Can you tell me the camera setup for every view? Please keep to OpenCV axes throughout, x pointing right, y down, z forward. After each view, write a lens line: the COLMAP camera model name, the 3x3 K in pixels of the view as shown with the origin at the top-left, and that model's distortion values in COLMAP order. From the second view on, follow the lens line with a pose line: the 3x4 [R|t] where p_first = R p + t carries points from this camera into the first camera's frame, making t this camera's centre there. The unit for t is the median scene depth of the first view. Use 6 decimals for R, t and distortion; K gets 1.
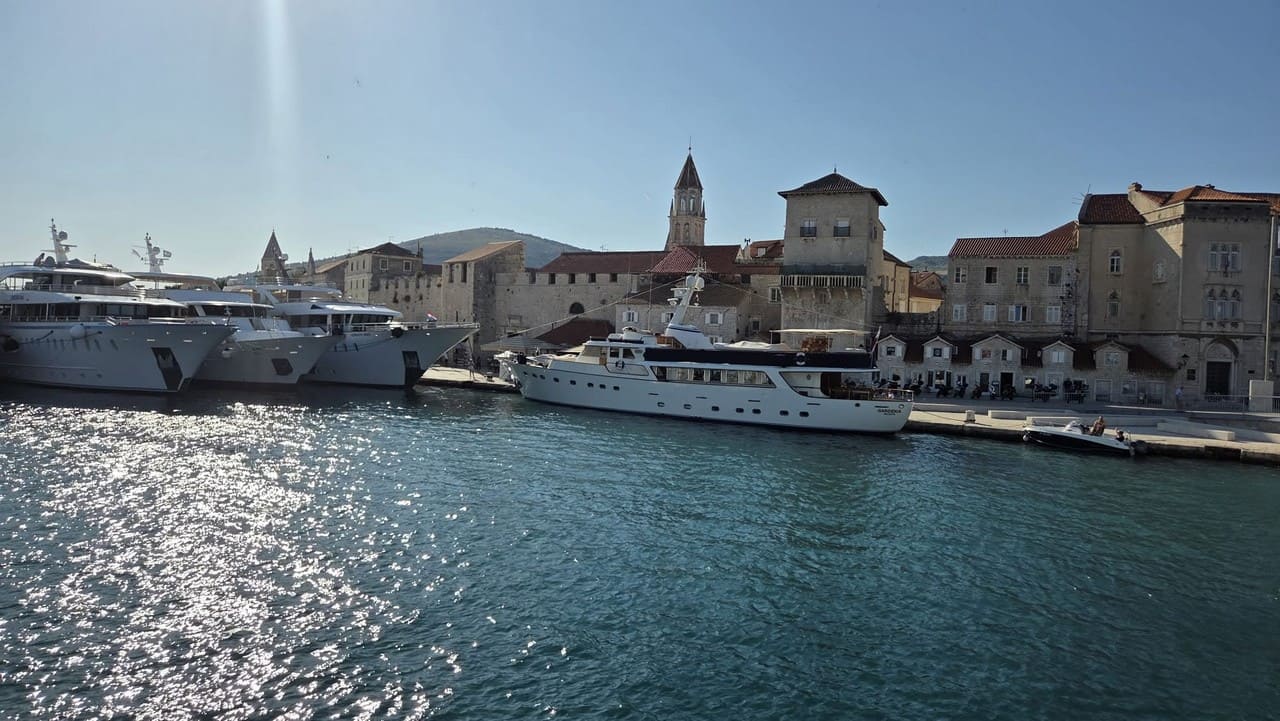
lens RADIAL K [[855.3, 0, 642.8], [0, 855.3, 347.8], [0, 0, 1]] dist [0.040276, -0.007743]
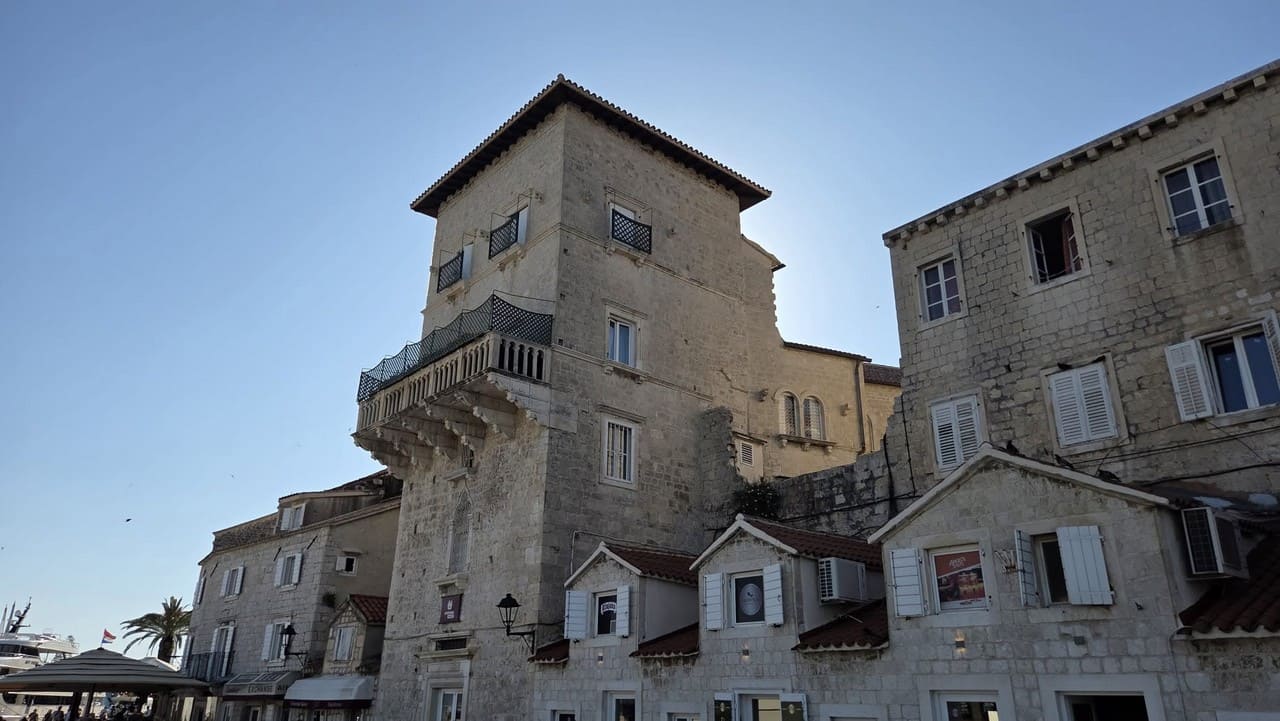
lens RADIAL K [[855.3, 0, 634.2], [0, 855.3, 364.4], [0, 0, 1]] dist [0.040276, -0.007743]
pose [[0.887217, -0.186348, -0.422043, 0.411690], [0.006441, 0.919709, -0.392547, 0.033497], [0.461307, 0.345556, 0.817182, 0.802796]]
